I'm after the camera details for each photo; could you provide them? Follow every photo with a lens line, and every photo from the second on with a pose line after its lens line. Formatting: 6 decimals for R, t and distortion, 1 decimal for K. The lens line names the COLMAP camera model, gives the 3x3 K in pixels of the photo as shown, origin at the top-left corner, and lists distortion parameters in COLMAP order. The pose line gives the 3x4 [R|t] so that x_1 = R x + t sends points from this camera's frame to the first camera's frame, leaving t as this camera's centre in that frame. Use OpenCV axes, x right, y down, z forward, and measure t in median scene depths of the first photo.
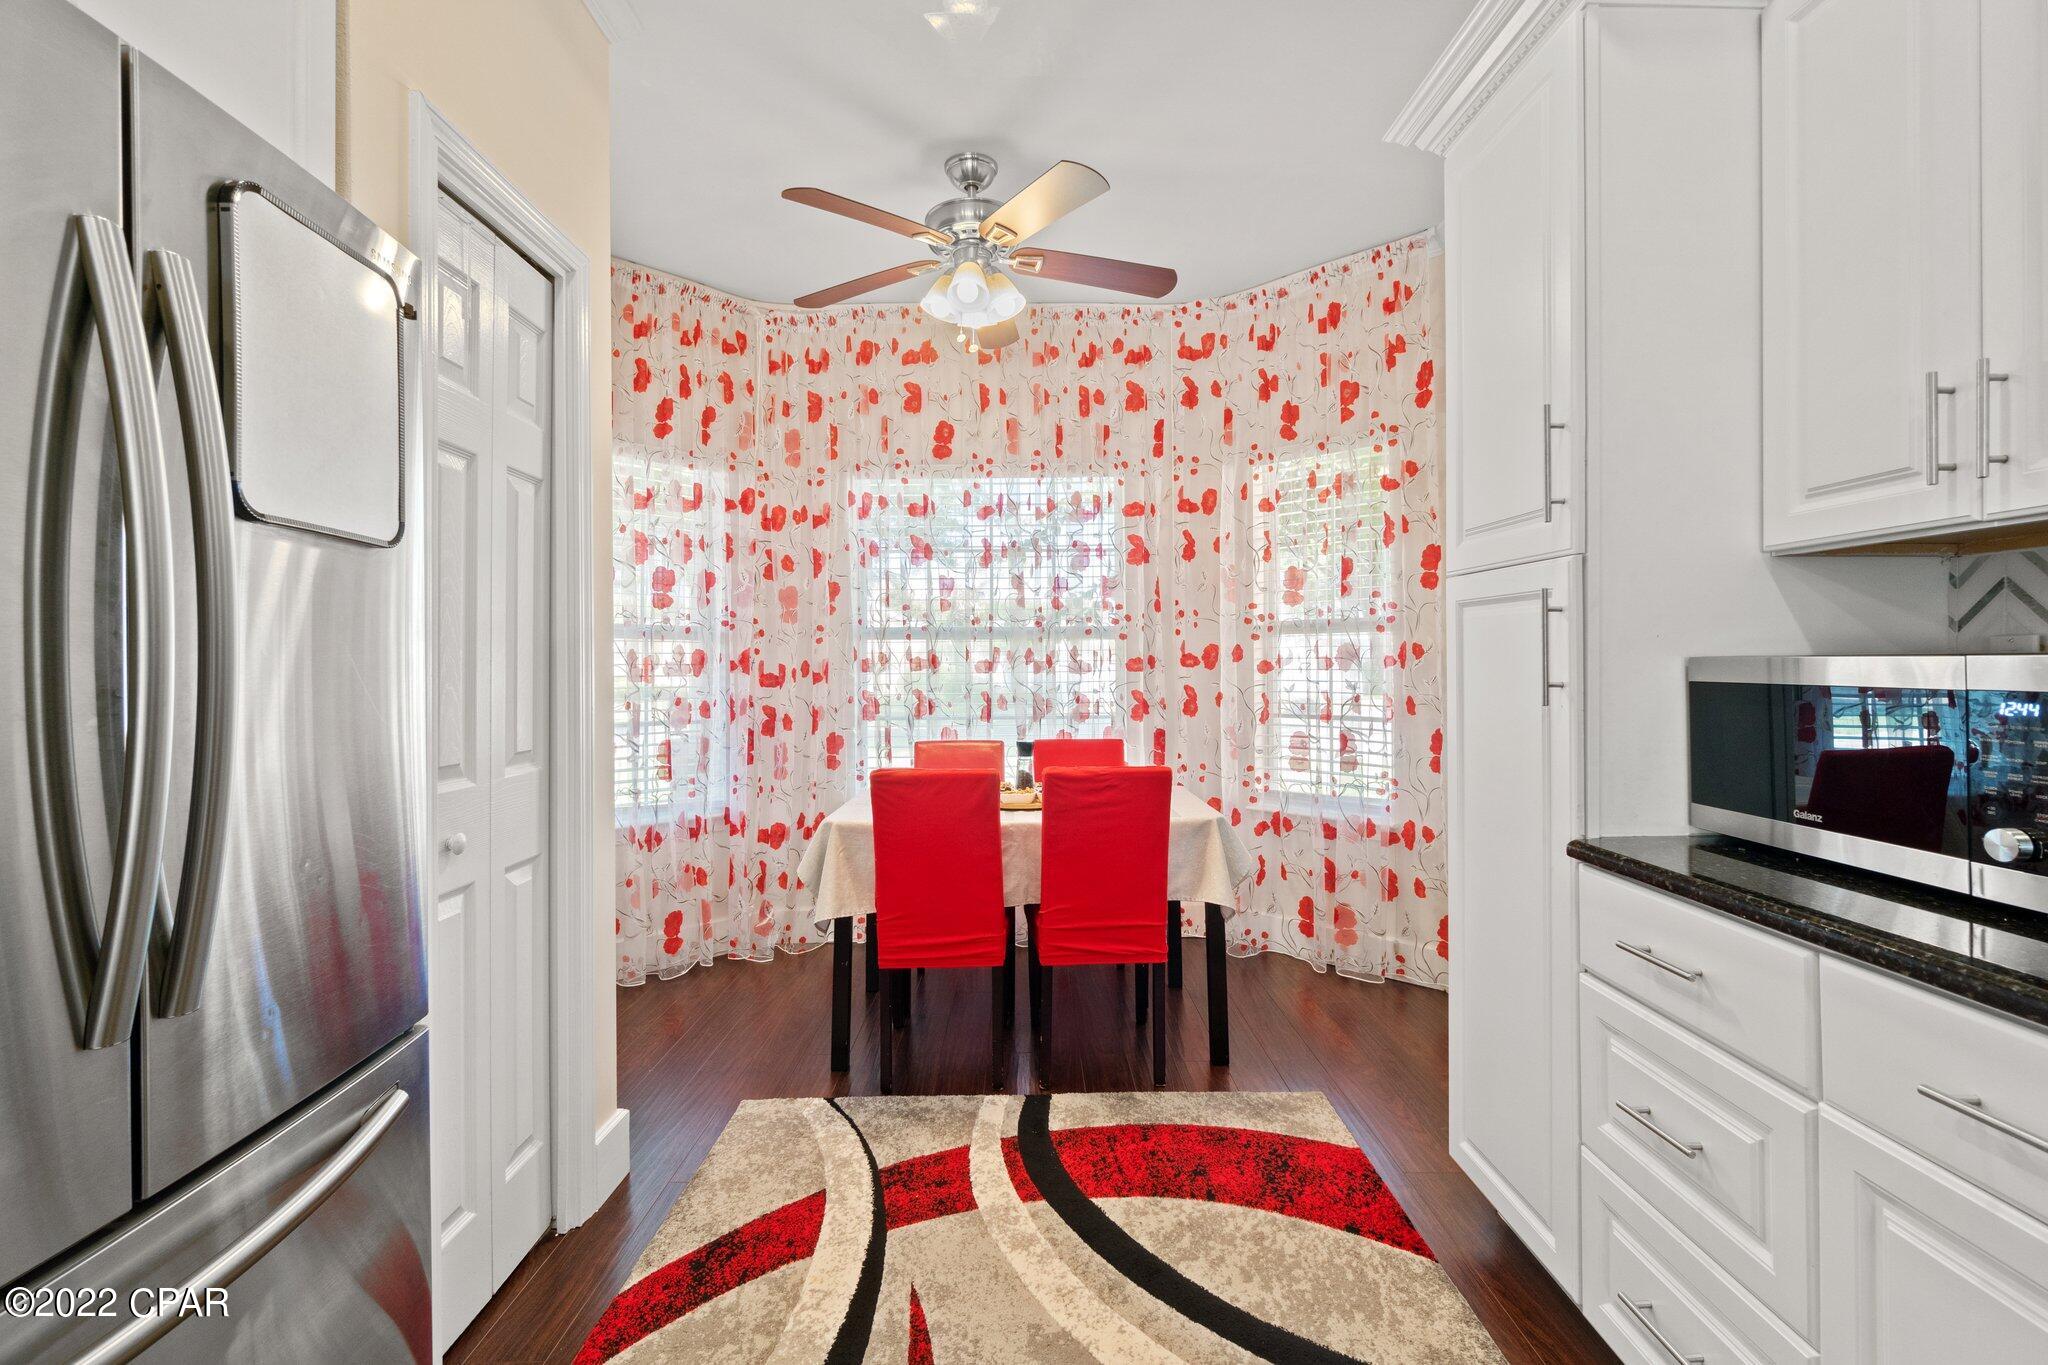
lens RADIAL K [[895.1, 0, 1029.1], [0, 895.1, 668.6], [0, 0, 1]] dist [-0.007258, 0.002934]
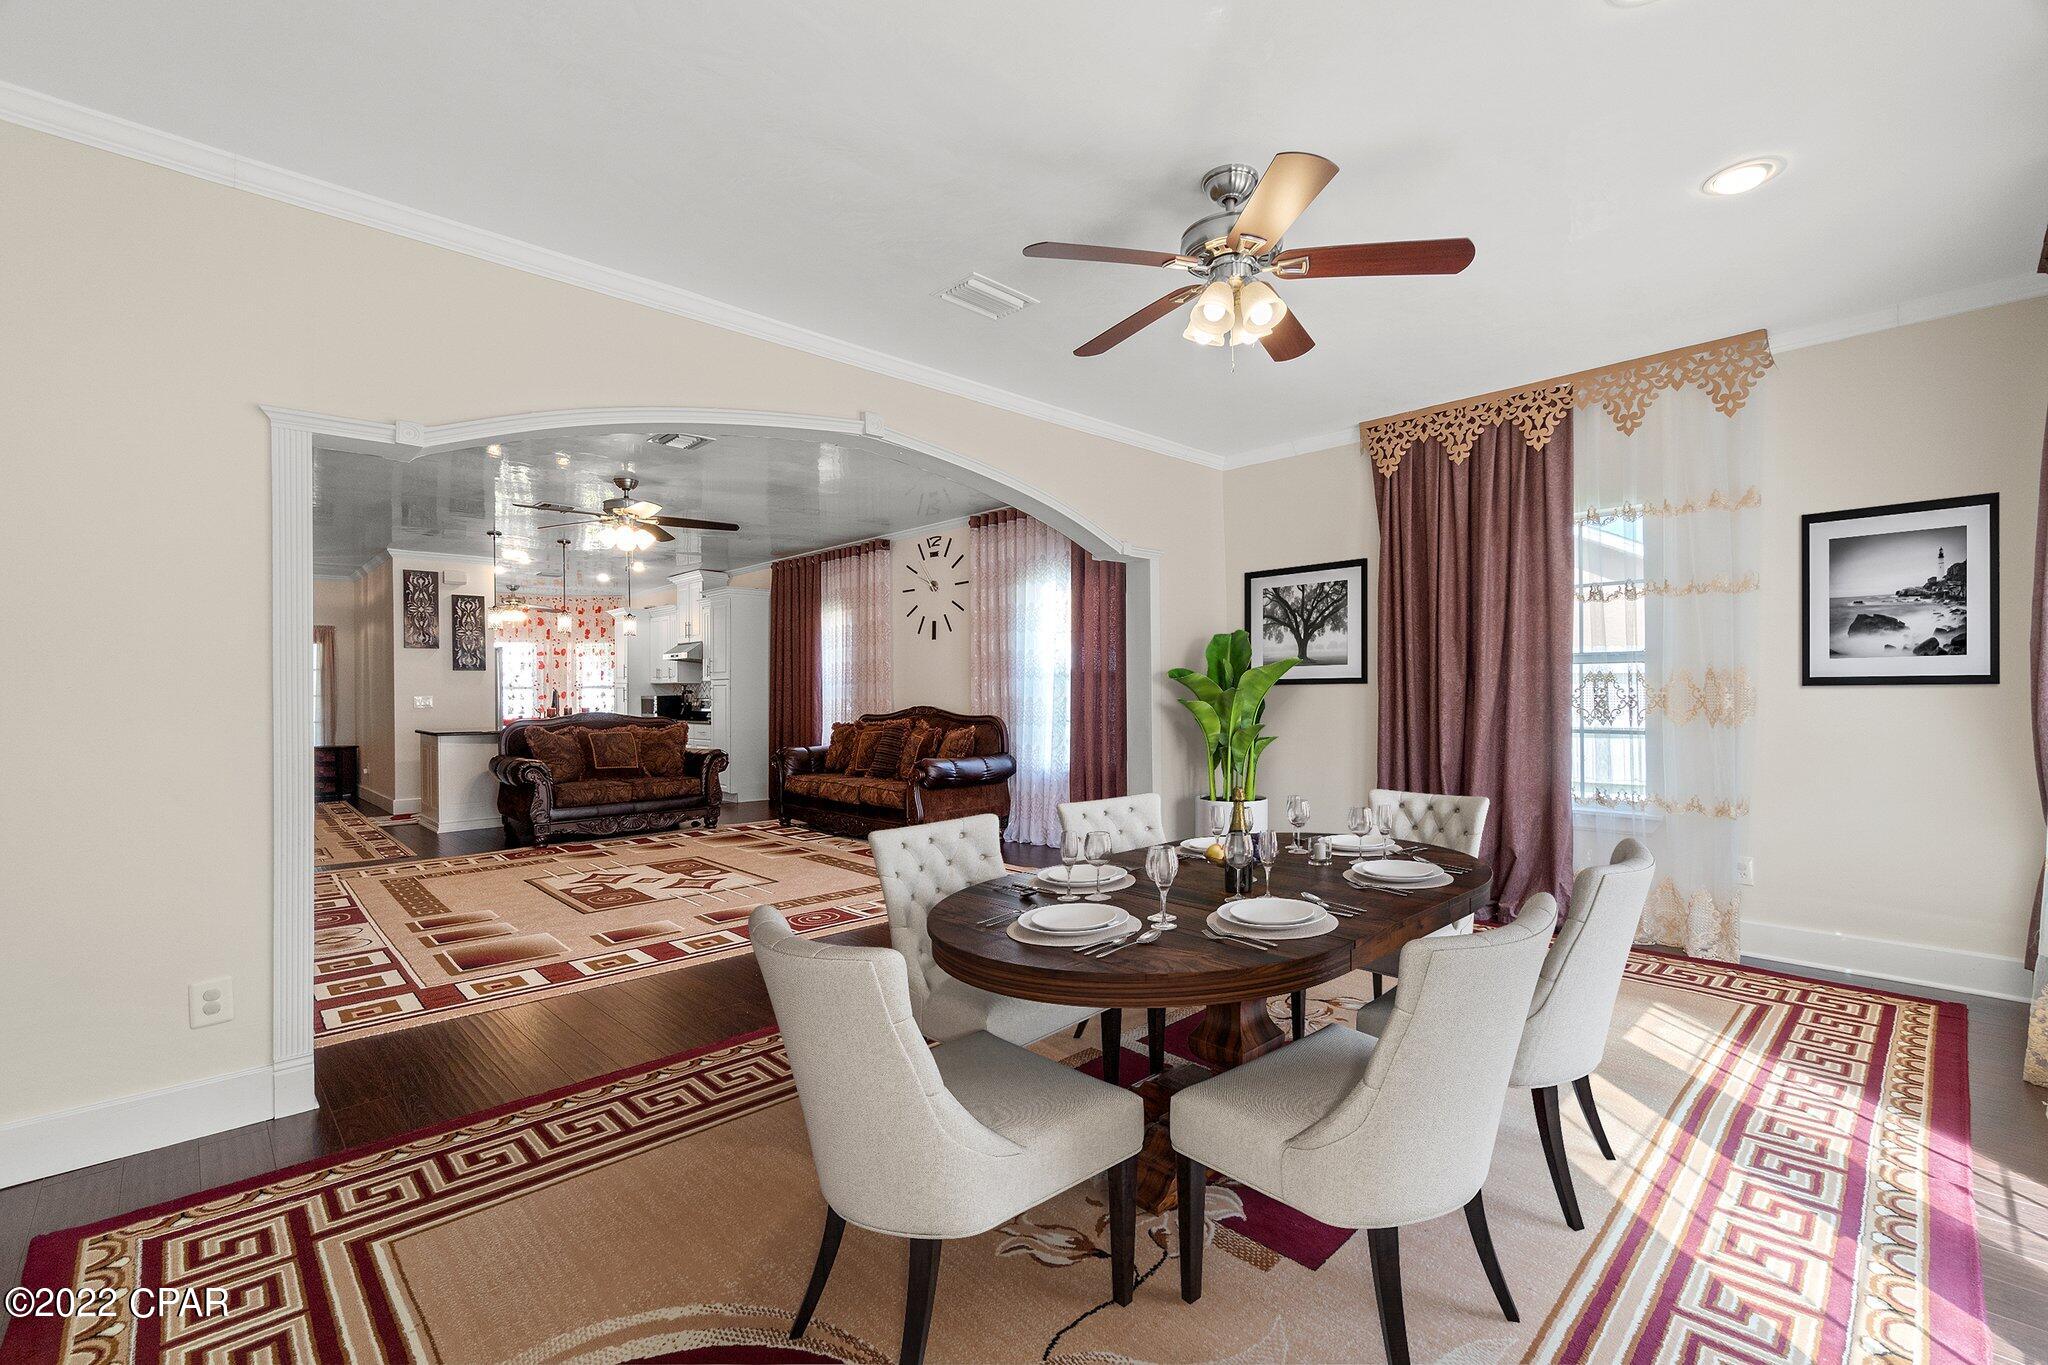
lens RADIAL K [[895.1, 0, 1006.3], [0, 895.1, 686.9], [0, 0, 1]] dist [-0.007258, 0.002934]
pose [[0.746065, 0.007050, 0.665836, -1.863321], [0.003897, 0.999881, -0.014953, 0.030977], [-0.665862, 0.013751, 0.745948, -6.198525]]
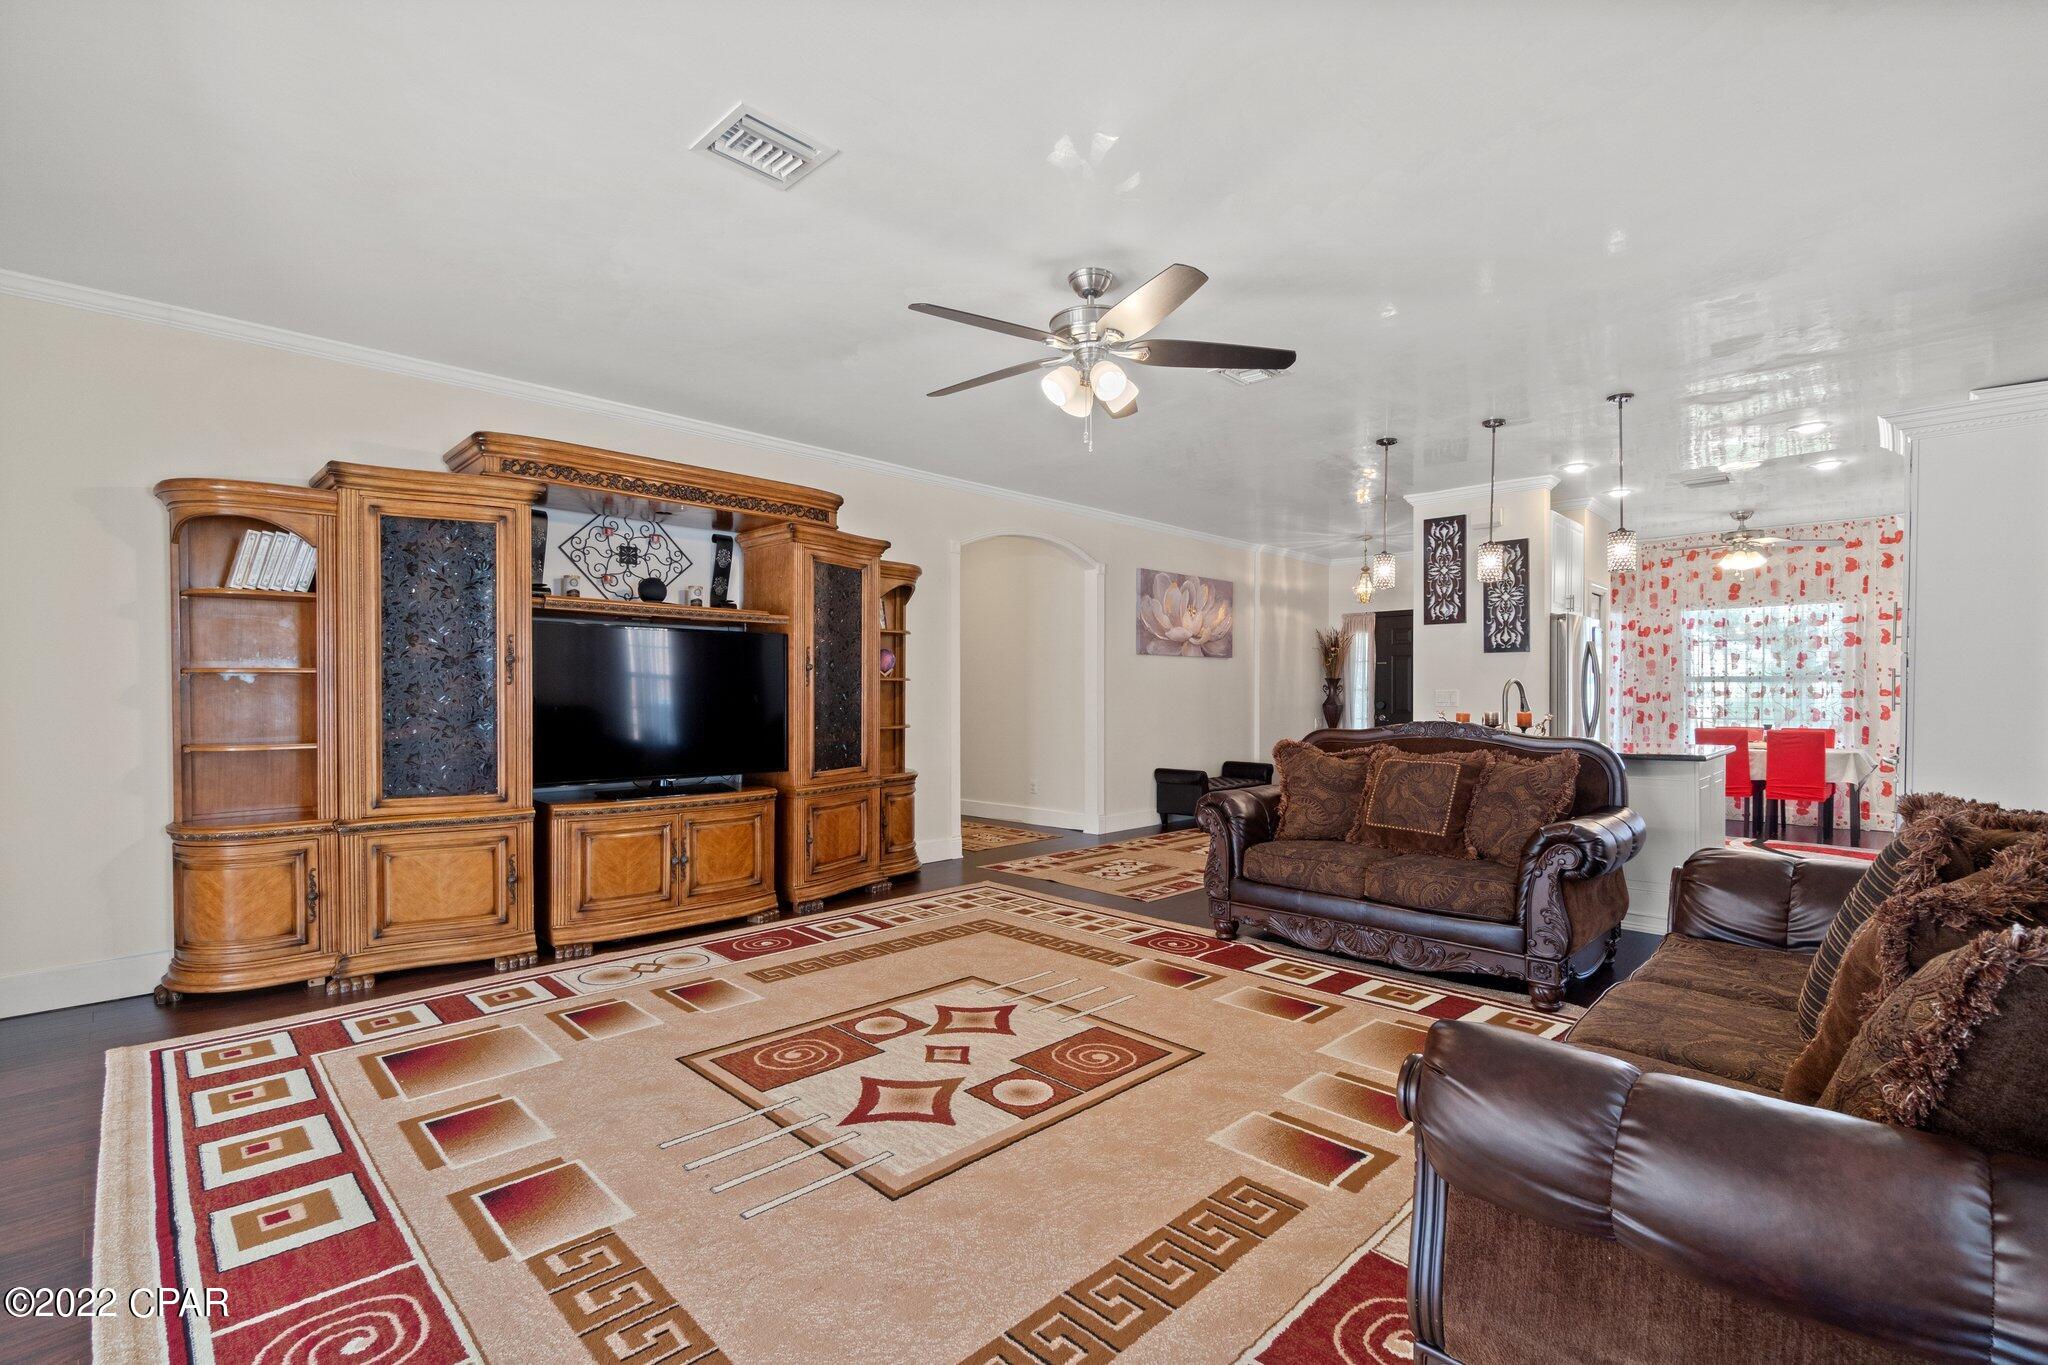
lens RADIAL K [[895.1, 0, 1022.7], [0, 895.1, 696.9], [0, 0, 1]] dist [-0.007258, 0.002934]
pose [[0.686702, 0.010183, -0.726867, 0.662581], [-0.006982, 0.999948, 0.007412, -0.000633], [0.726905, -0.000015, 0.686738, -3.946611]]
